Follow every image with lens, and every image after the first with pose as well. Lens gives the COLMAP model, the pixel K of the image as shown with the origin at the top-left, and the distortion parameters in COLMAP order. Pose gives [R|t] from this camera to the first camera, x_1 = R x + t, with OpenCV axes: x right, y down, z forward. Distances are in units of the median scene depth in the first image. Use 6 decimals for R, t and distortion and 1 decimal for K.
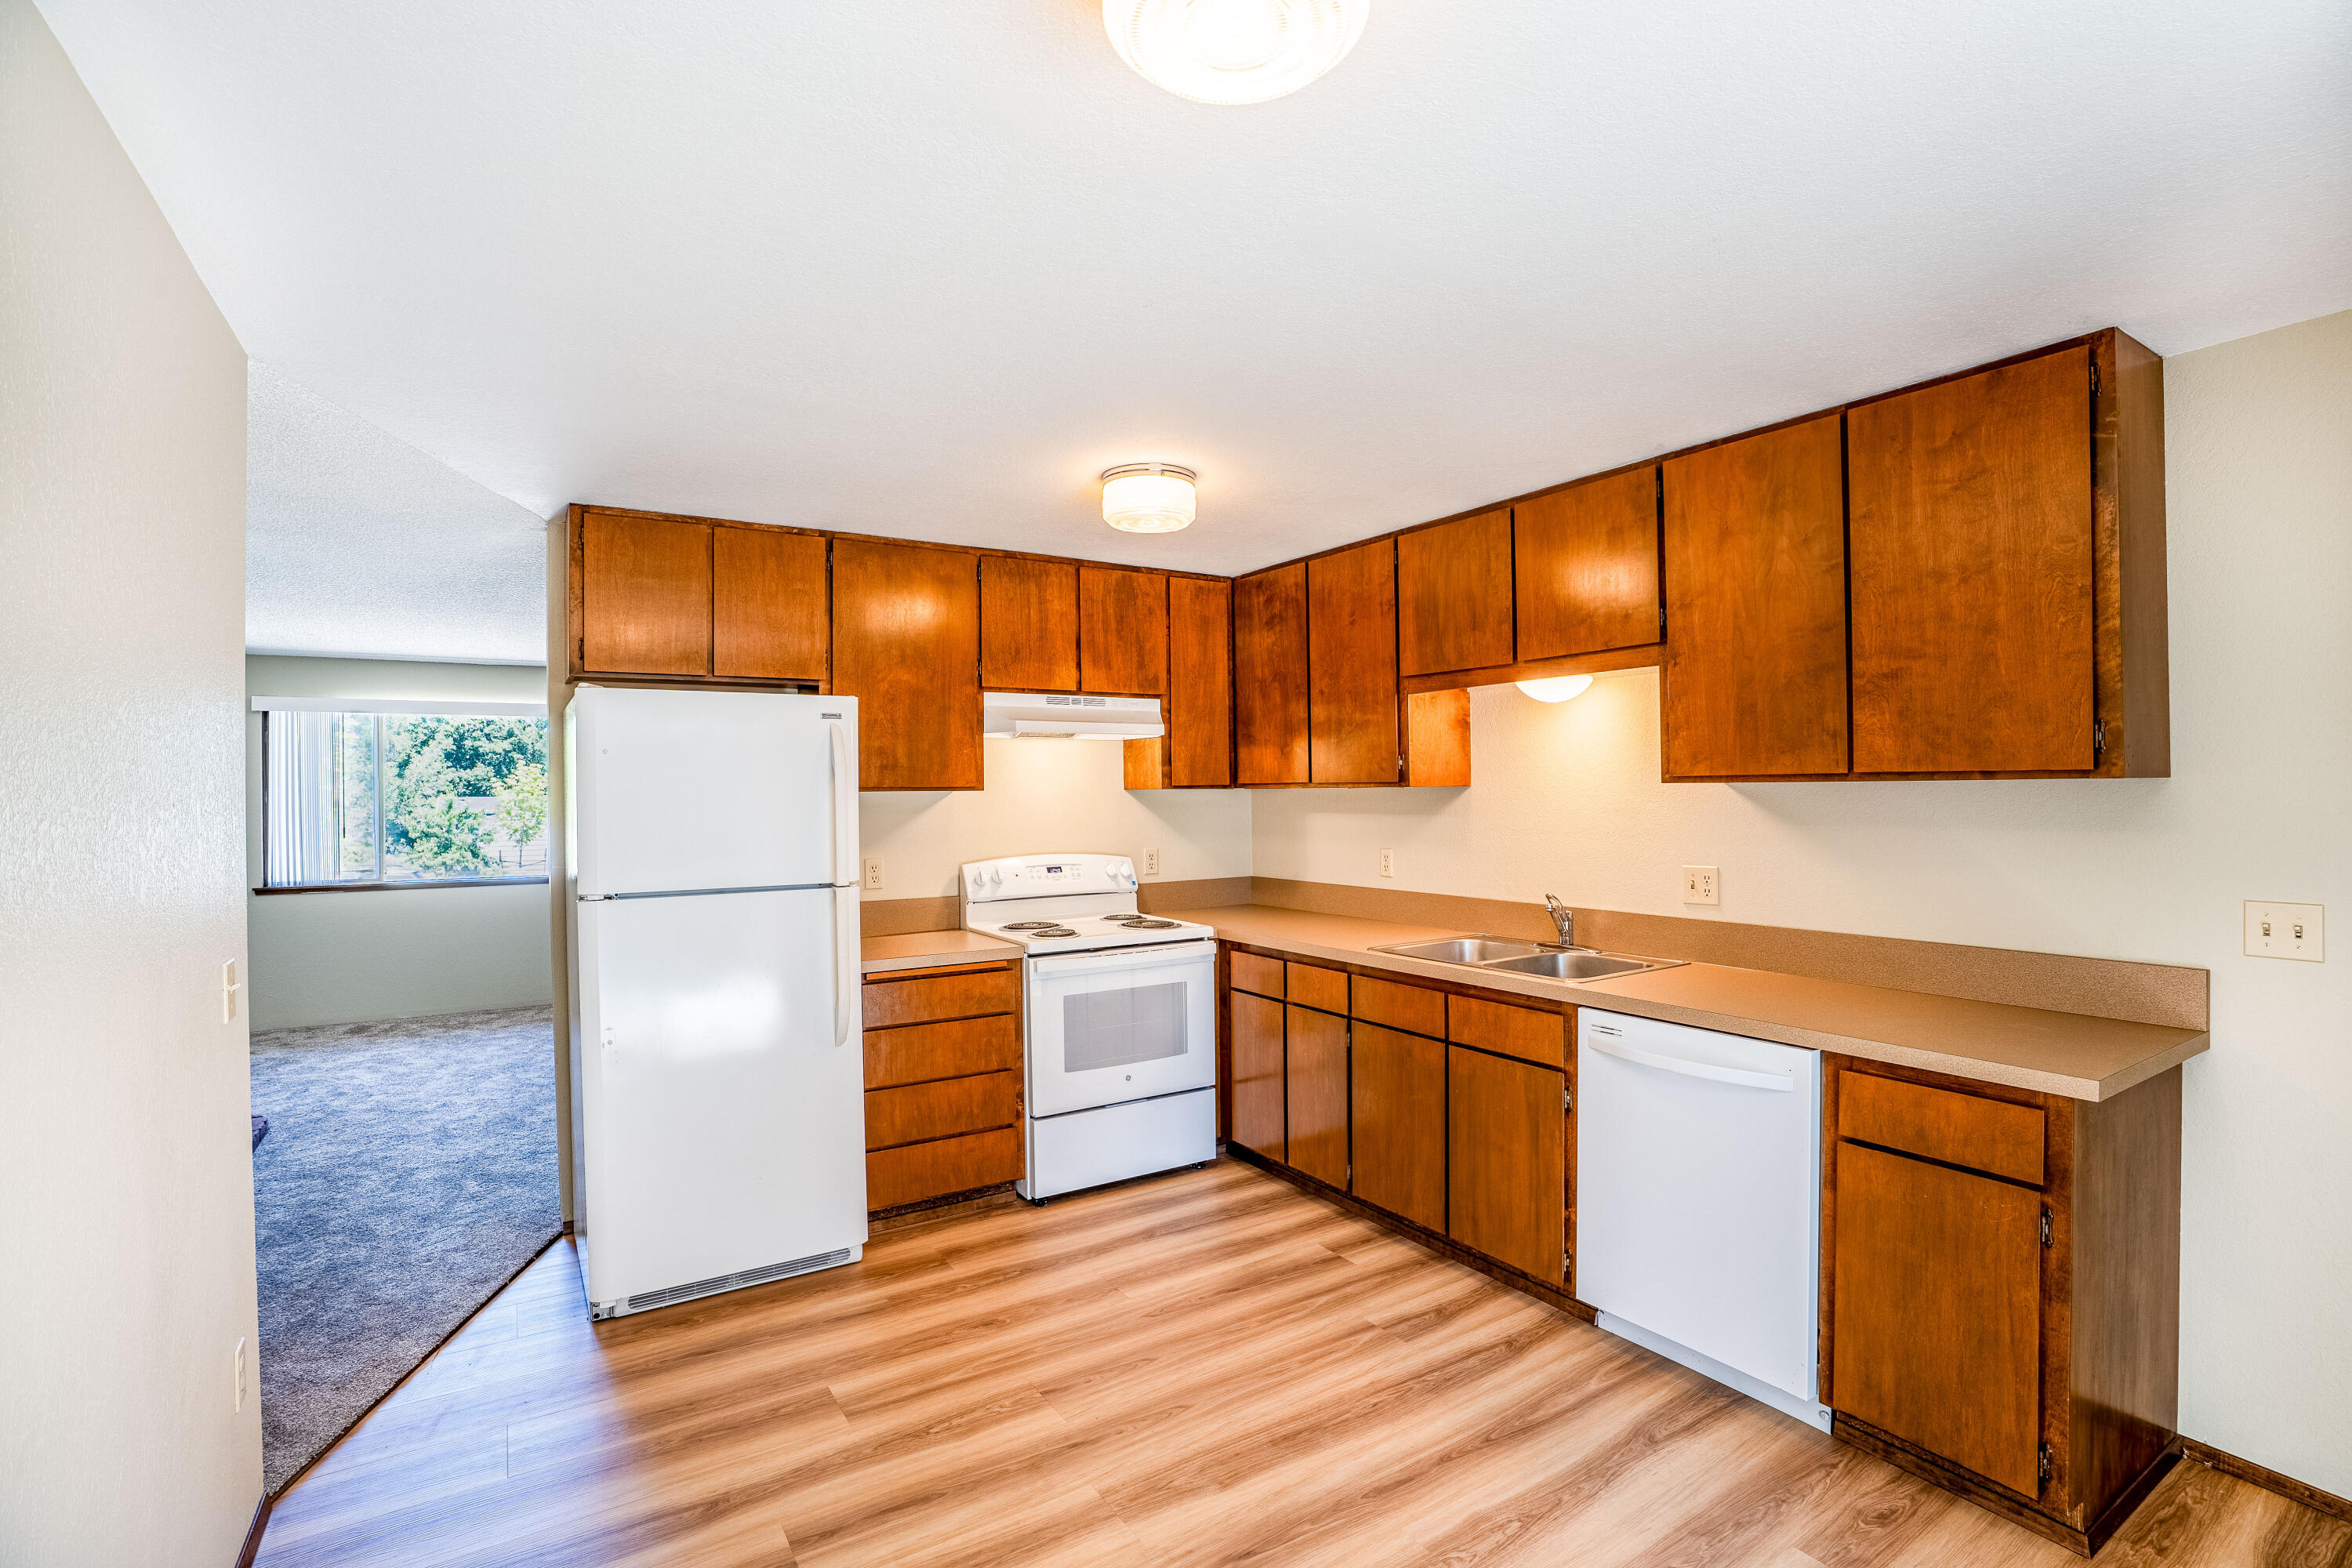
lens RADIAL K [[1108.2, 0, 1186.8], [0, 1108.2, 788.7], [0, 0, 1]] dist [-0.000552, 0.000245]
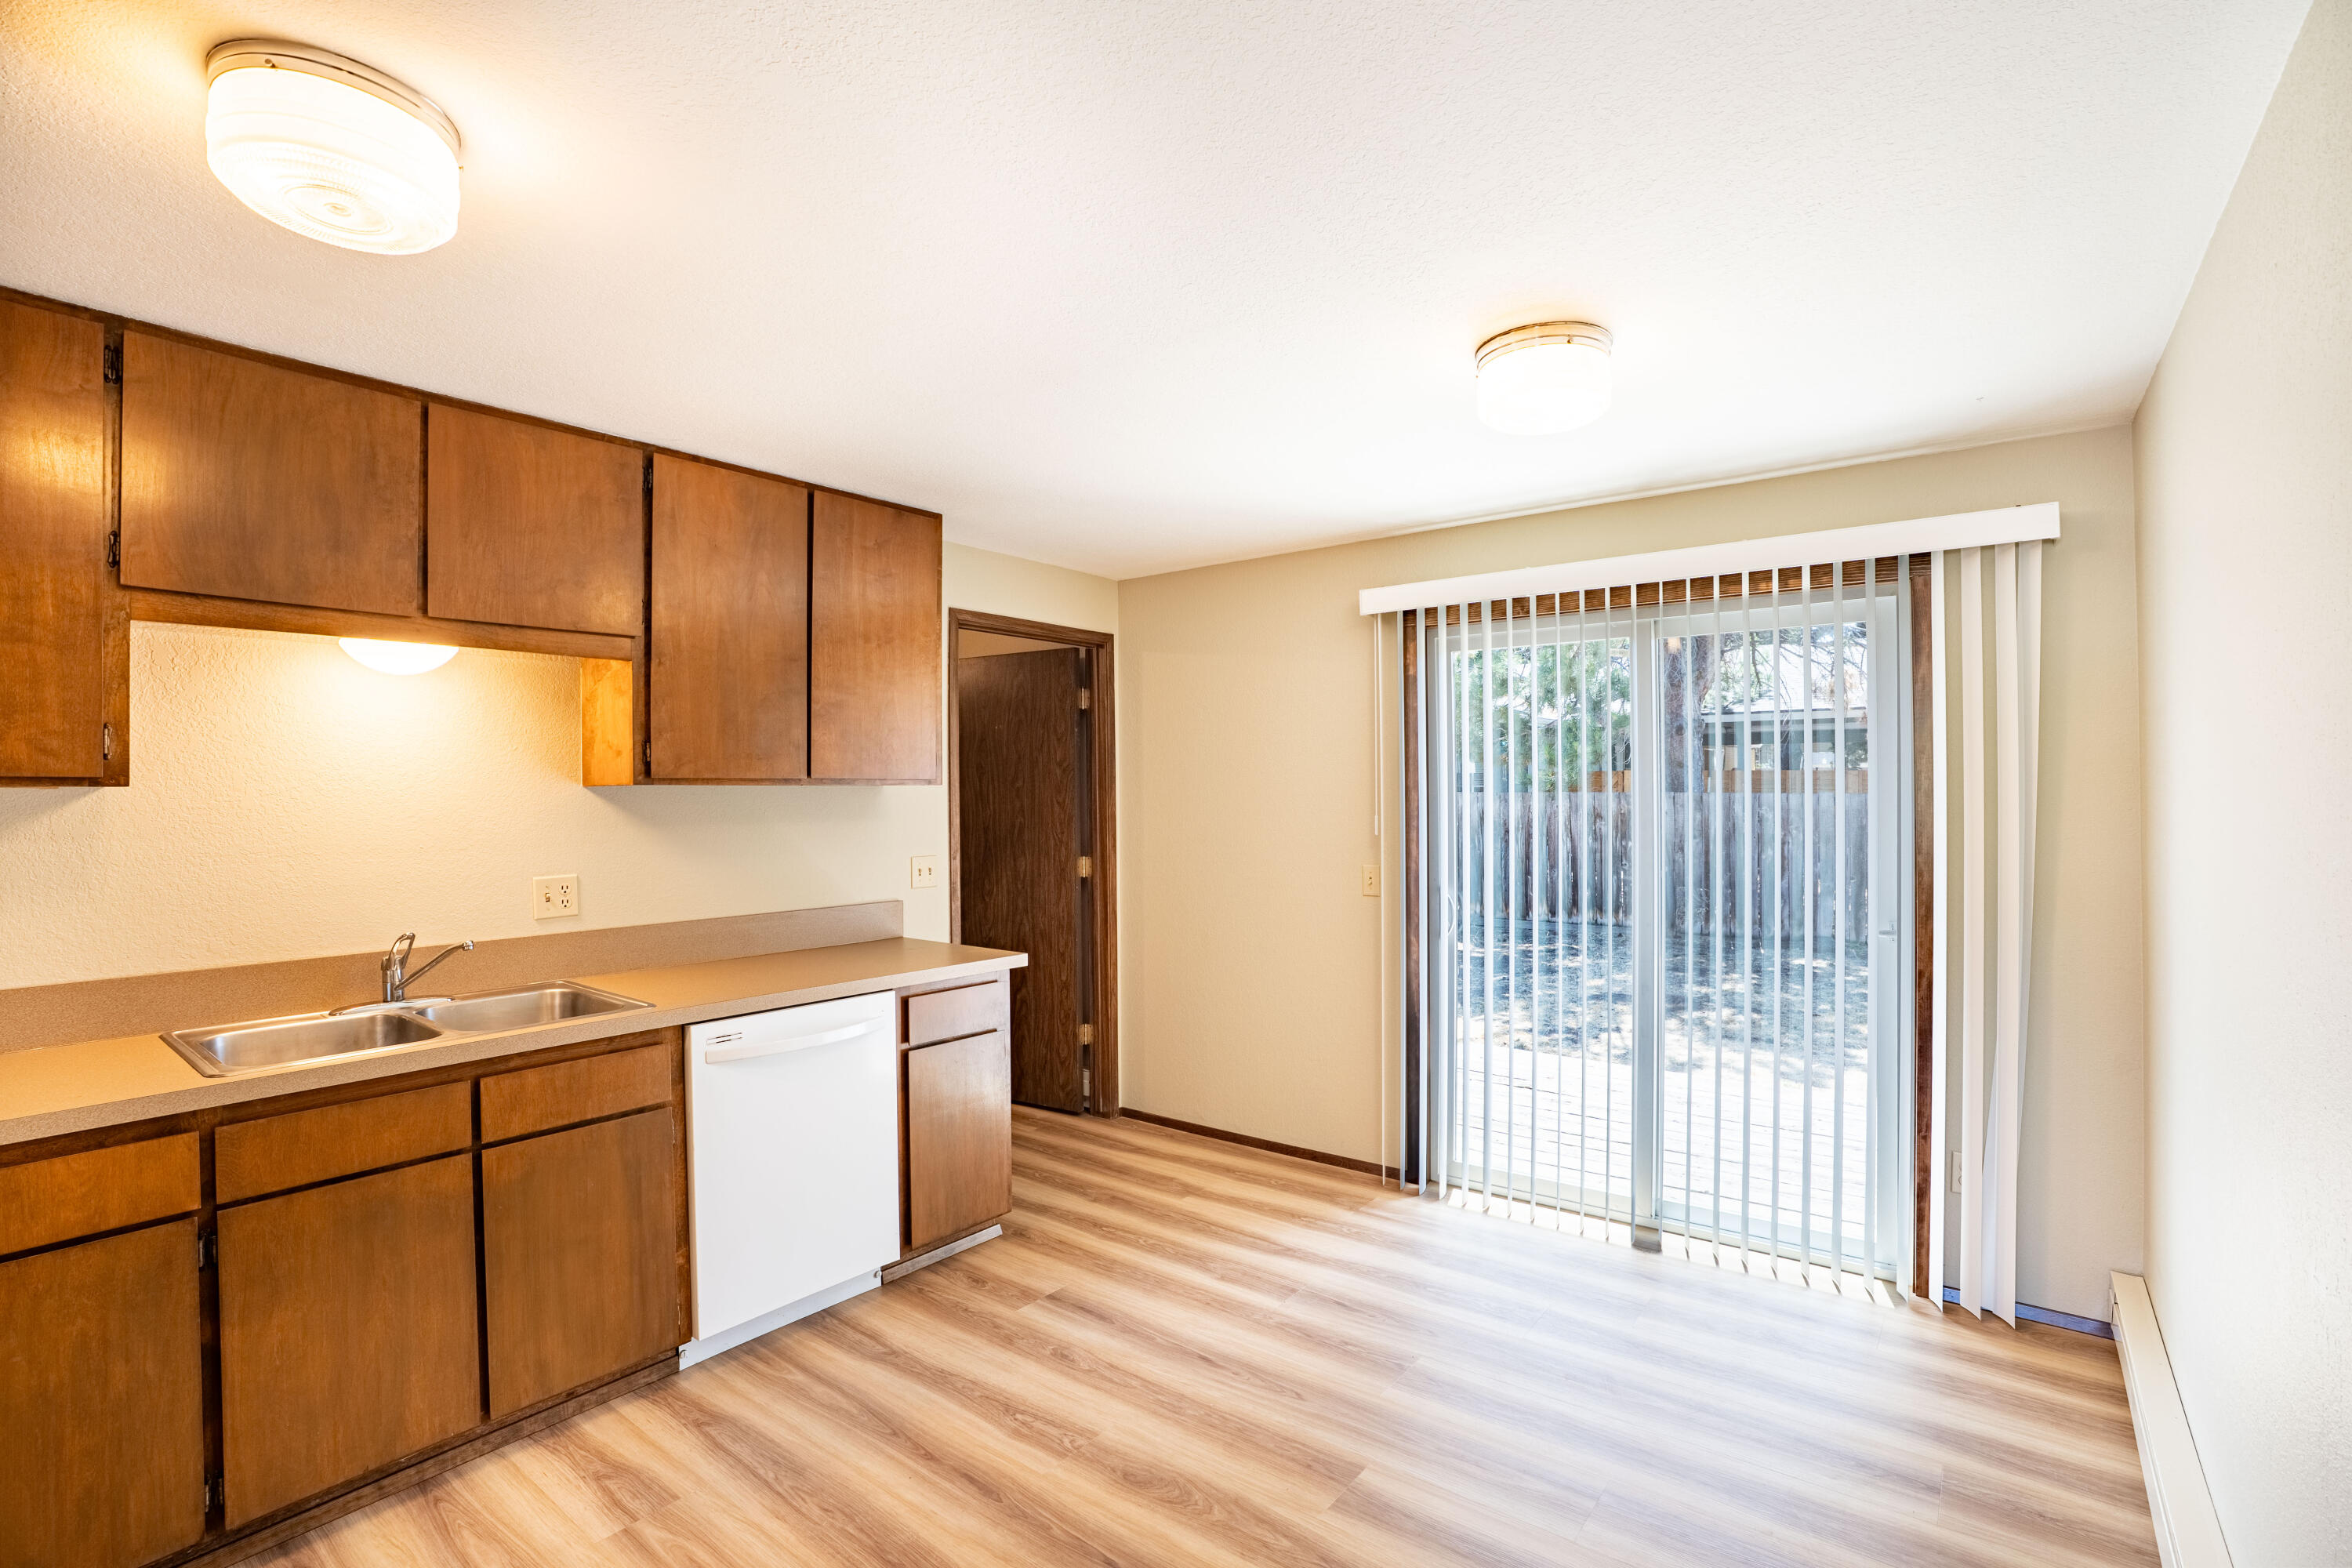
lens RADIAL K [[1108.2, 0, 1186.8], [0, 1108.2, 788.7], [0, 0, 1]] dist [-0.000552, 0.000245]
pose [[-0.312900, 0.008529, 0.949748, -0.650543], [0.006406, 0.999956, -0.006870, 0.007851], [-0.949765, 0.003934, -0.312940, 0.891172]]
